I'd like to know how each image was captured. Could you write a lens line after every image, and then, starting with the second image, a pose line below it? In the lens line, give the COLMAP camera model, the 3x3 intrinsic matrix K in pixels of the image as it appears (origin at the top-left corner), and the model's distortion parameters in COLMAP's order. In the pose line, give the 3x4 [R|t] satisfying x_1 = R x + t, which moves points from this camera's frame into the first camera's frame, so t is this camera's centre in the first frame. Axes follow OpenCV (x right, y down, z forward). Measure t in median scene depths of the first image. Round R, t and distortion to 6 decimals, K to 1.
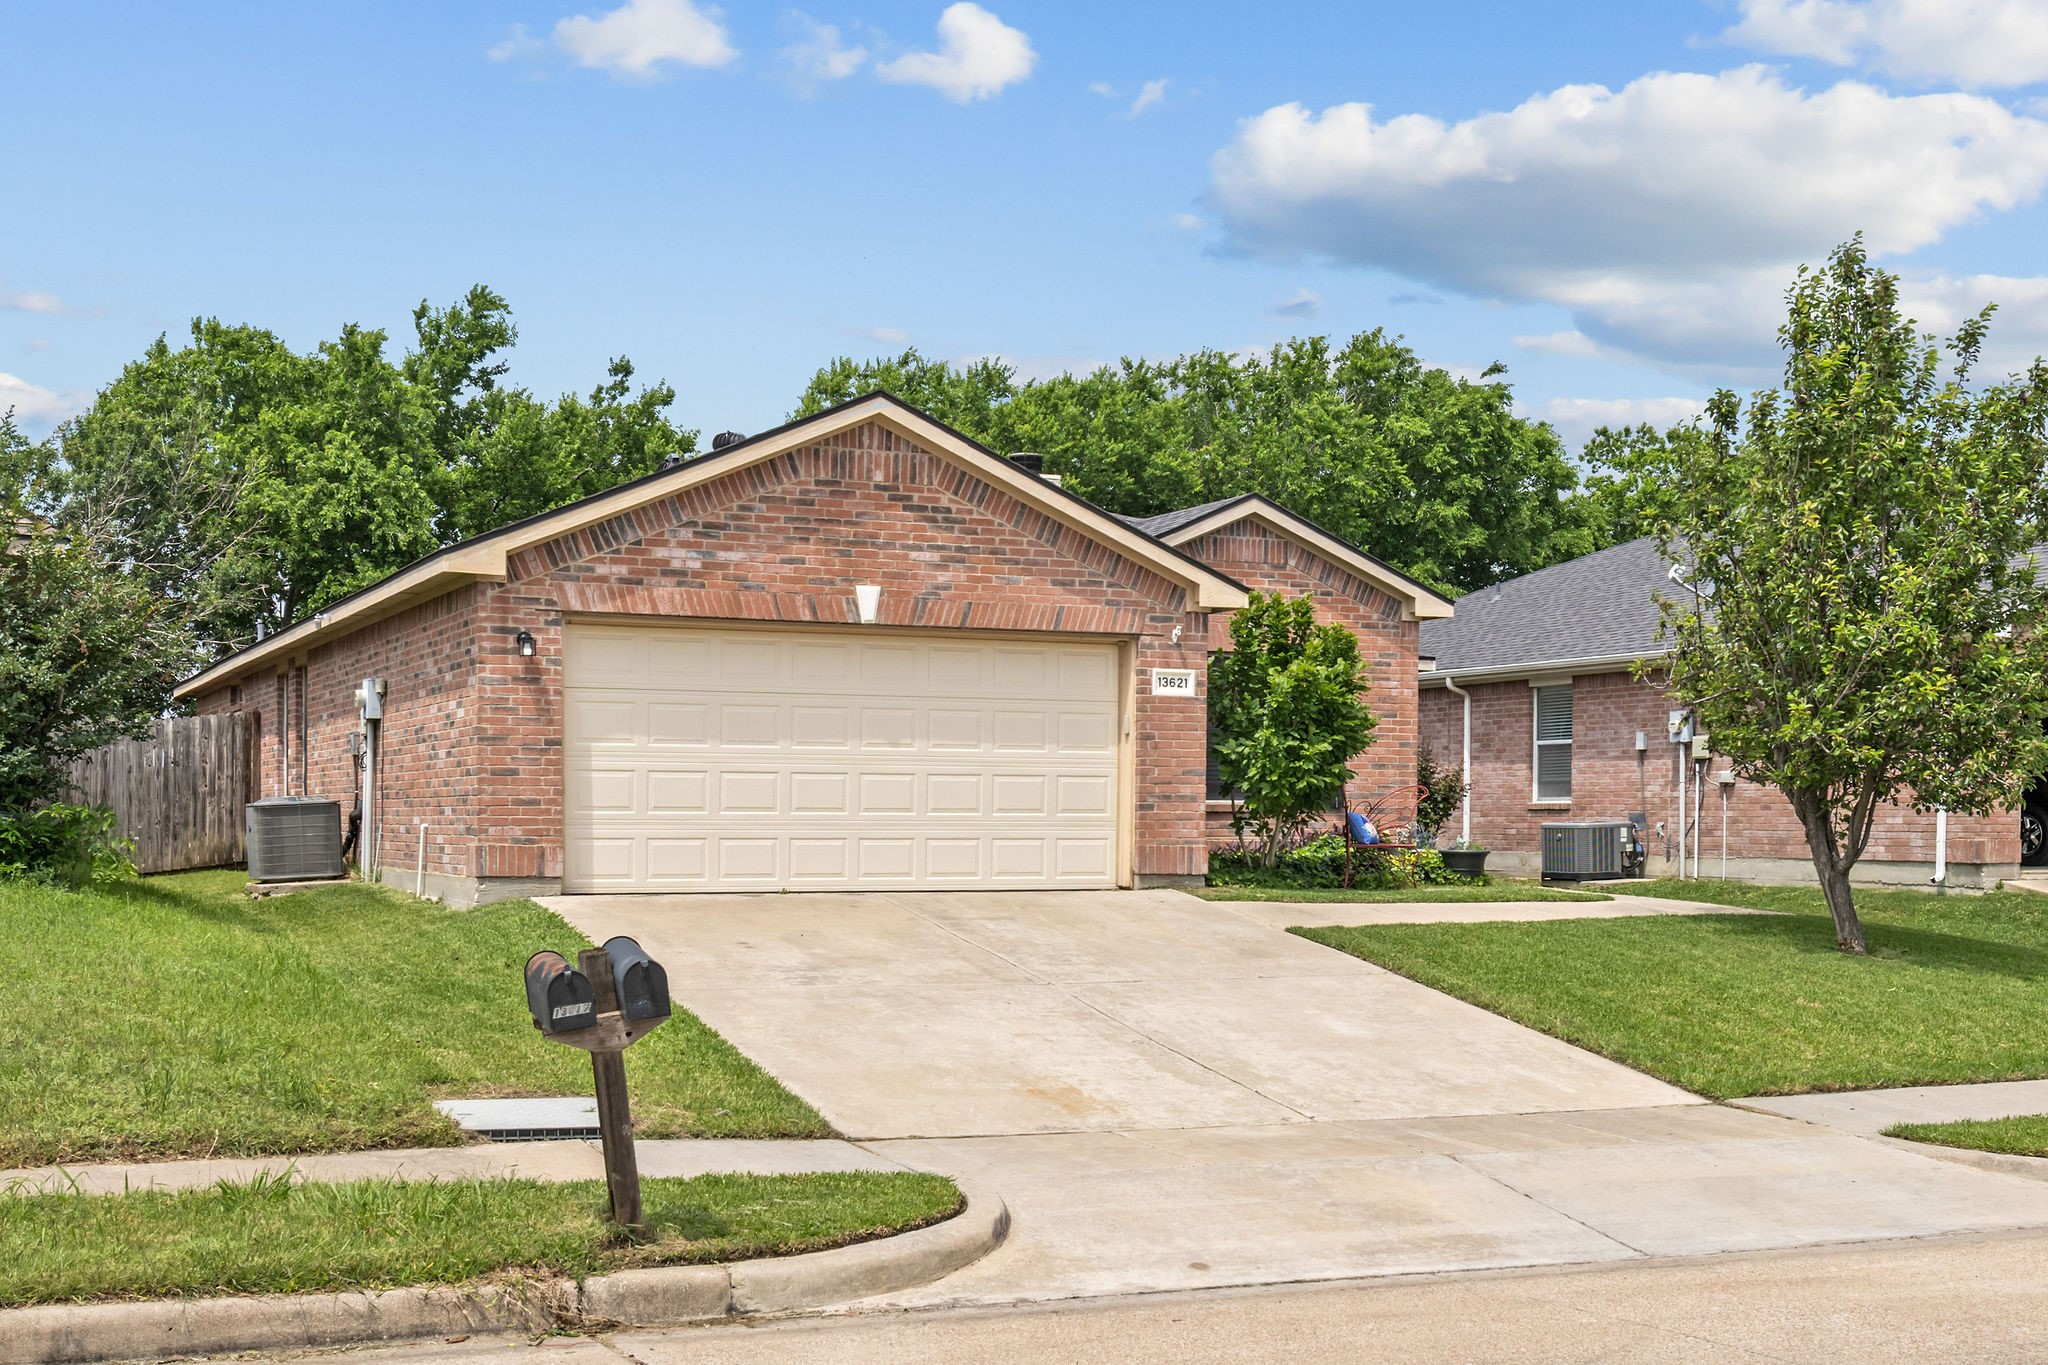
lens RADIAL K [[2423.1, 0, 1025.1], [0, 2423.1, 916.8], [0, 0, 1]] dist [0.020728, 0.053411]
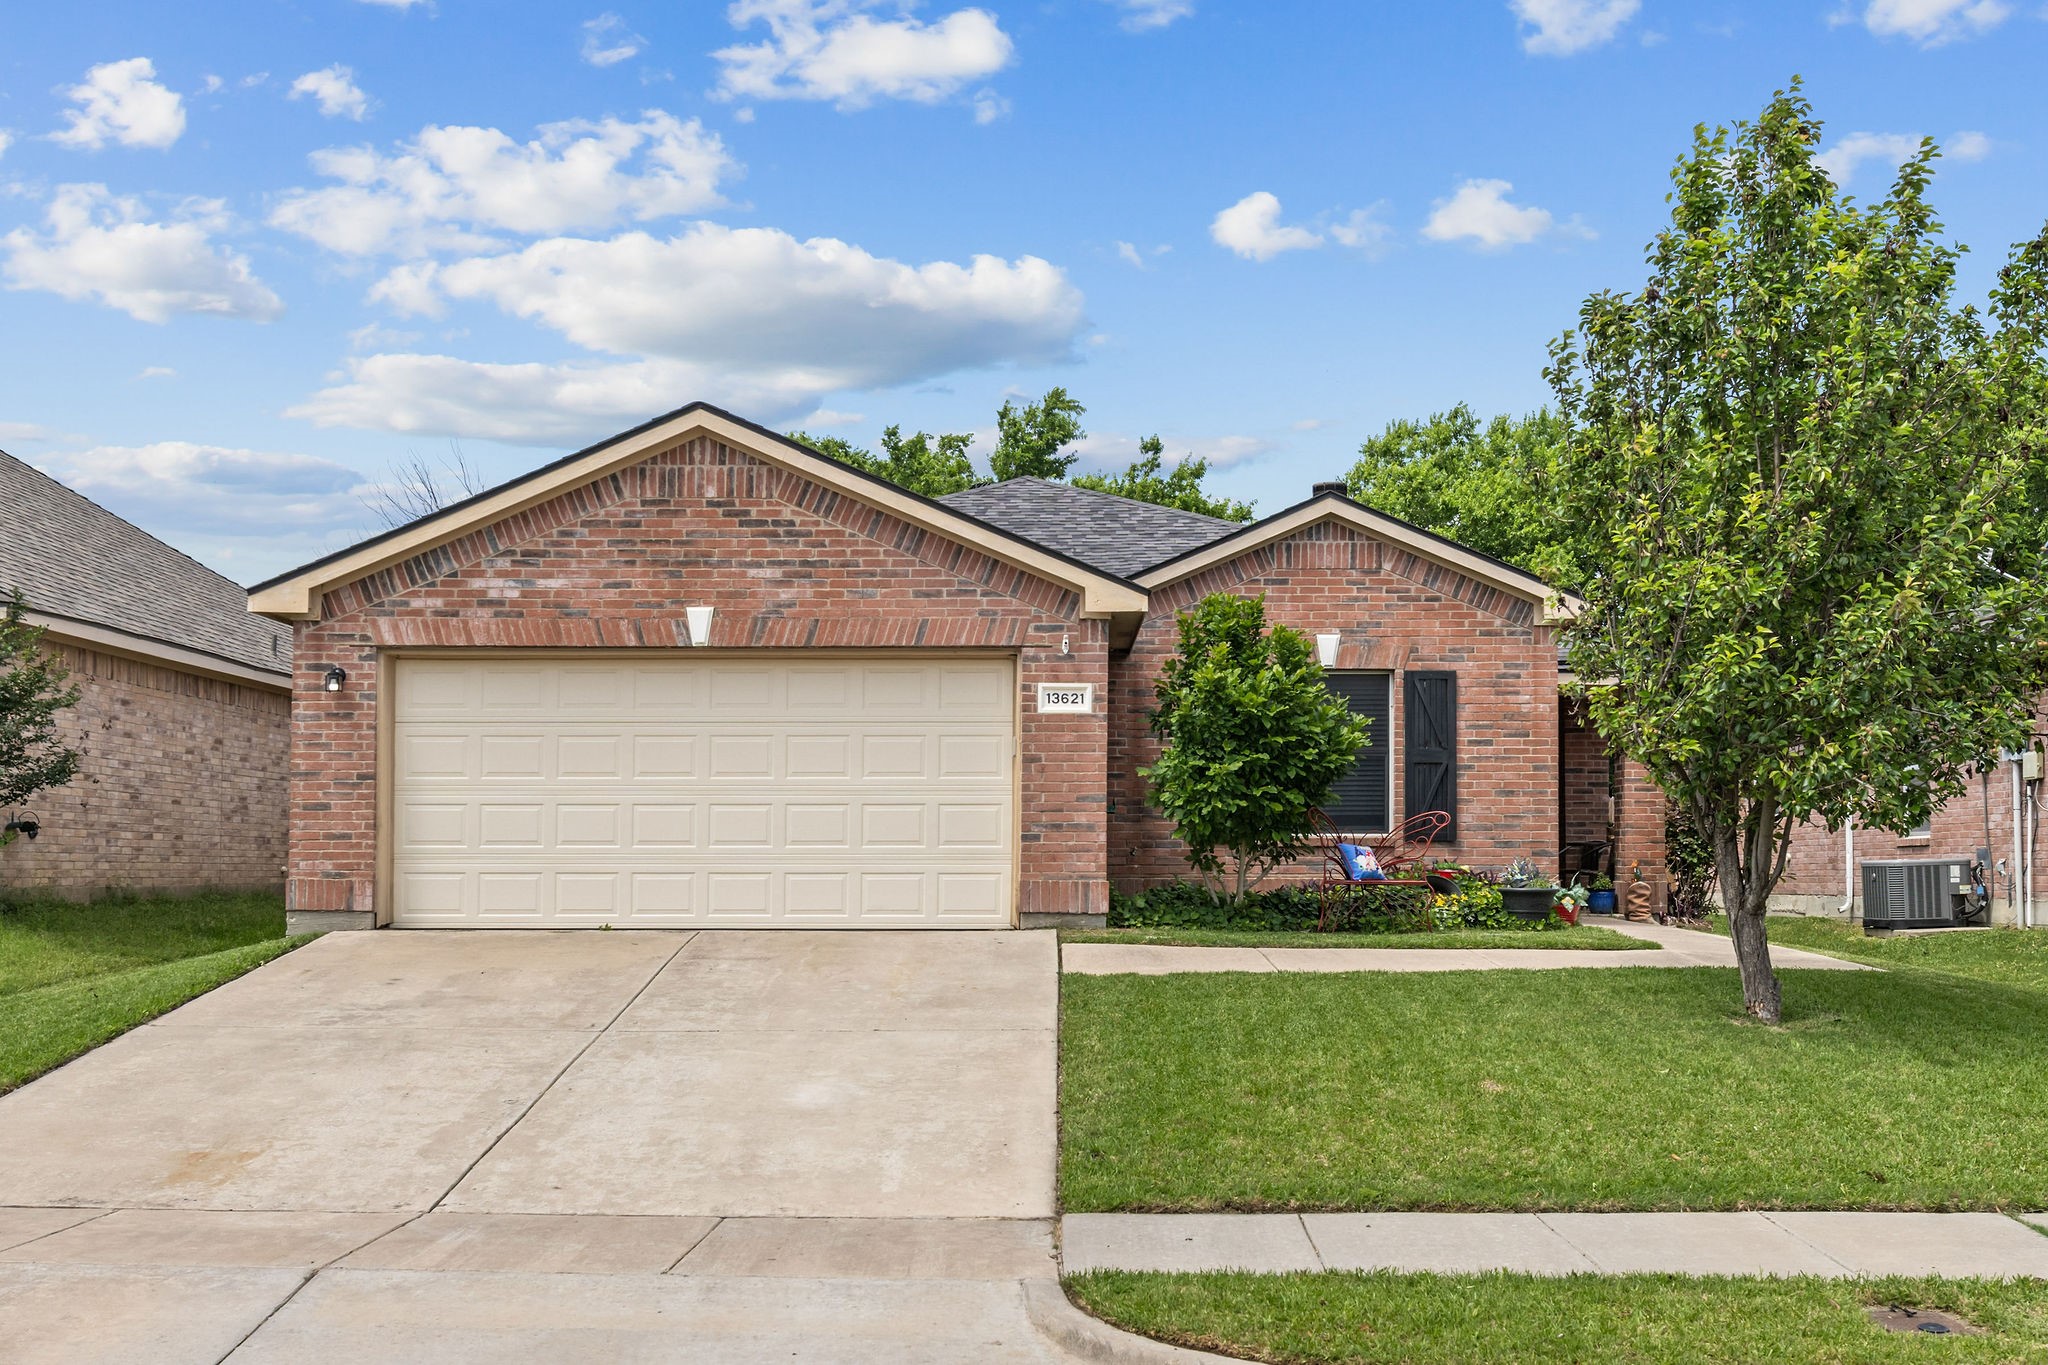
lens RADIAL K [[2143.6, 0, 1019.5], [0, 2143.6, 817.7], [0, 0, 1]] dist [0.024549, 0.001427]
pose [[0.905381, -0.014926, -0.424338, 0.403577], [-0.014045, 0.997782, -0.065063, -0.000968], [0.424368, 0.064867, 0.903163, 0.297708]]
